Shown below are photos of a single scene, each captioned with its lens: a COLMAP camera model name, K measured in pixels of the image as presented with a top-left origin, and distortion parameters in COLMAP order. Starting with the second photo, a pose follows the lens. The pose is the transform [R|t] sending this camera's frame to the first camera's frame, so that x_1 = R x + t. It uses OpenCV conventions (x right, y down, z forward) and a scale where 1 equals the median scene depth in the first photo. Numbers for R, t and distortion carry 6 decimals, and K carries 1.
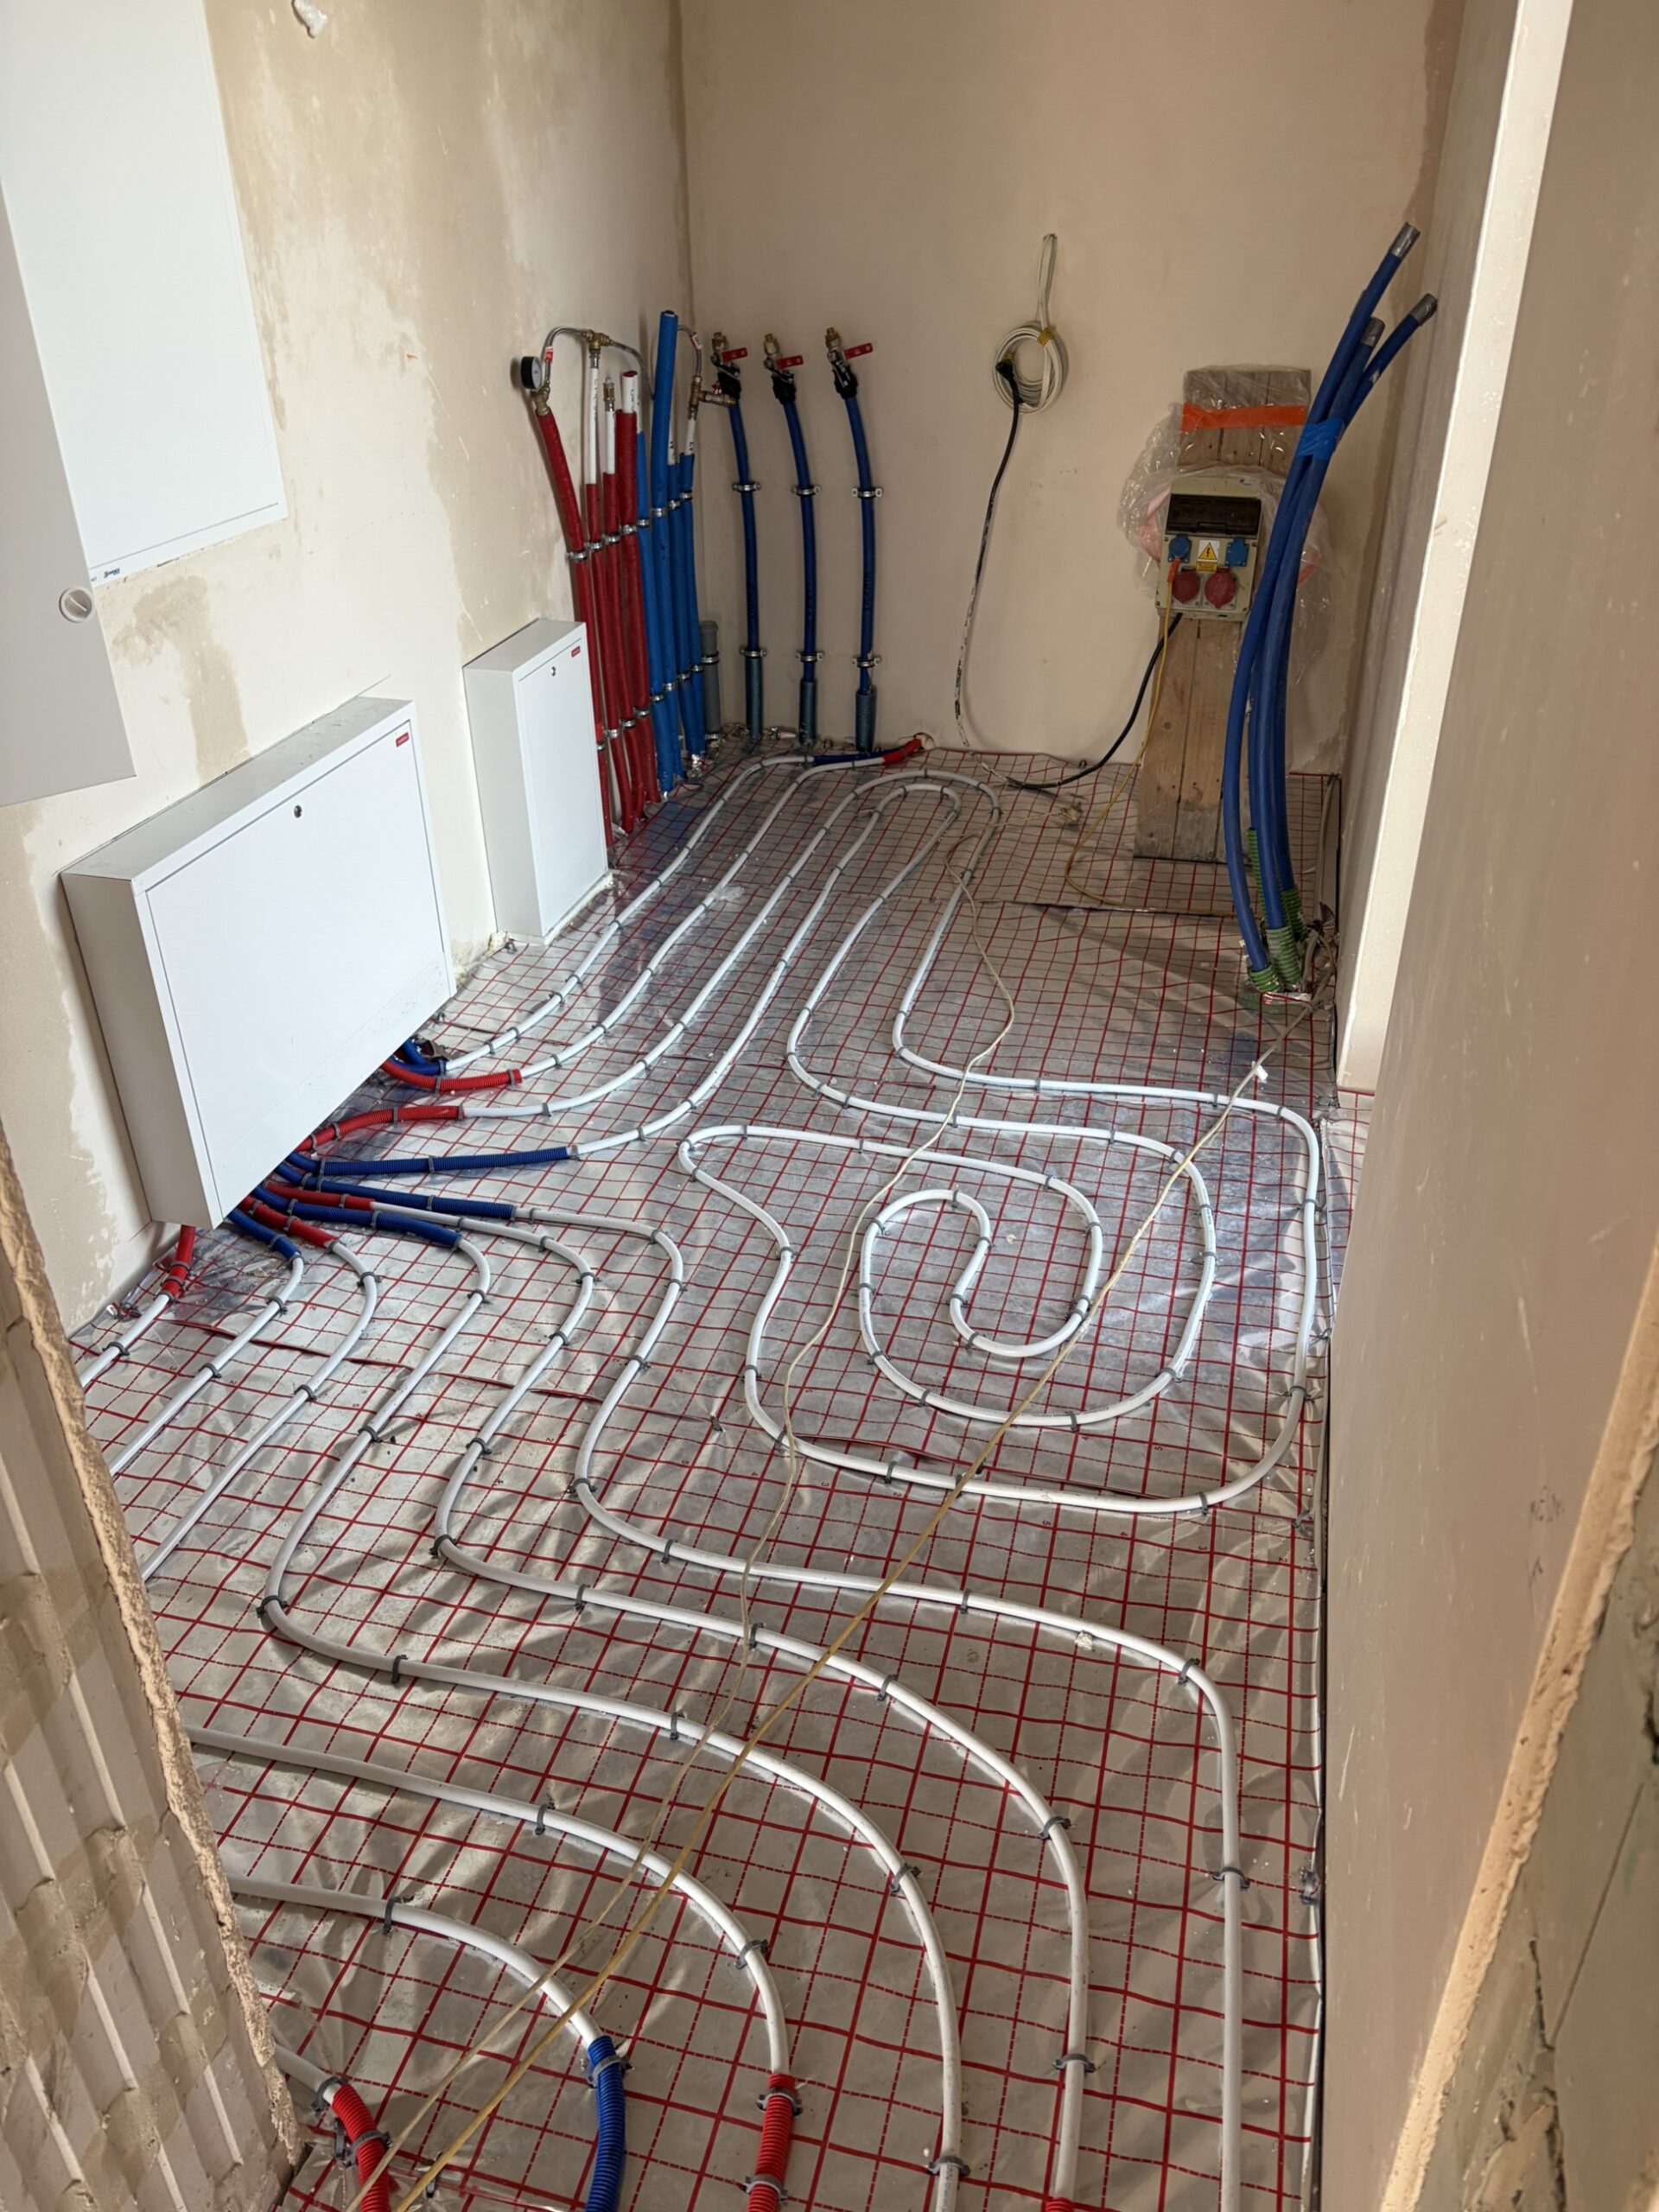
lens RADIAL K [[1654.3, 0, 831.0], [0, 1654.3, 1104.0], [0, 0, 1]] dist [0.009953, -0.000854]
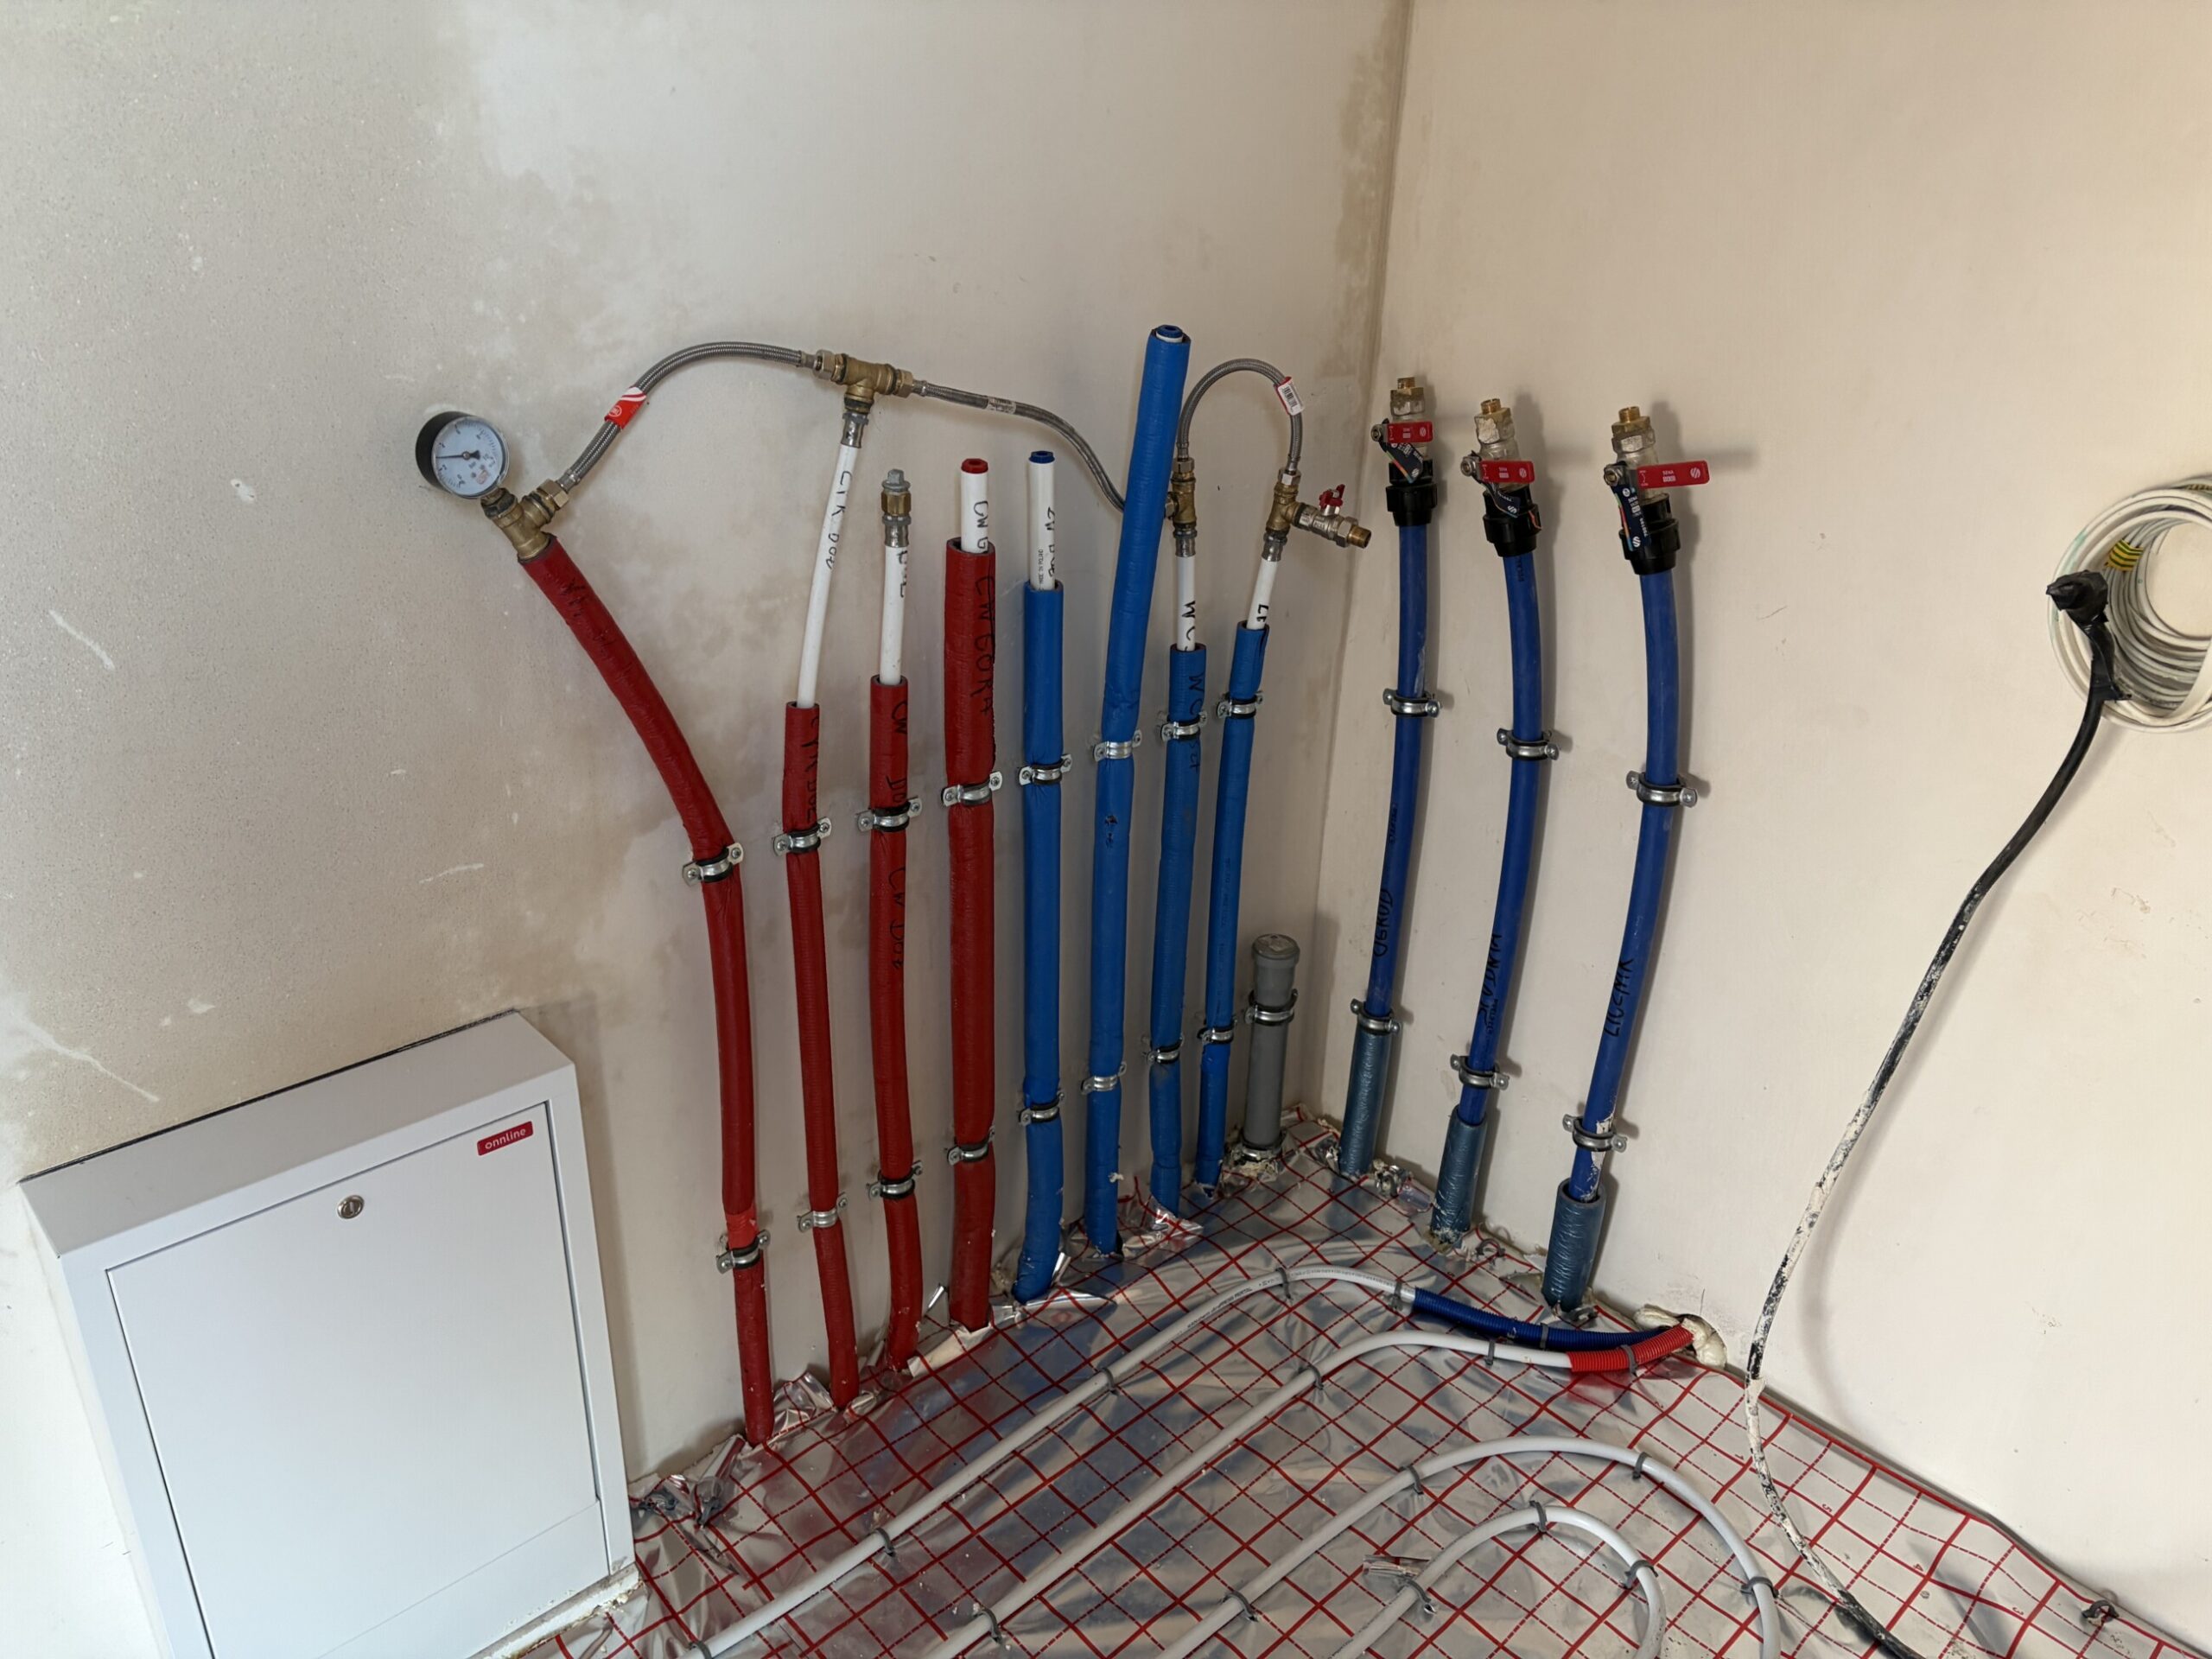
lens RADIAL K [[1654.3, 0, 1105.4], [0, 1654.3, 836.5], [0, 0, 1]] dist [0.009953, -0.000854]
pose [[0.841649, 0.262055, -0.472180, 0.106836], [-0.313097, 0.949206, -0.031288, -0.316317], [0.439997, 0.174172, 0.880947, 0.607889]]
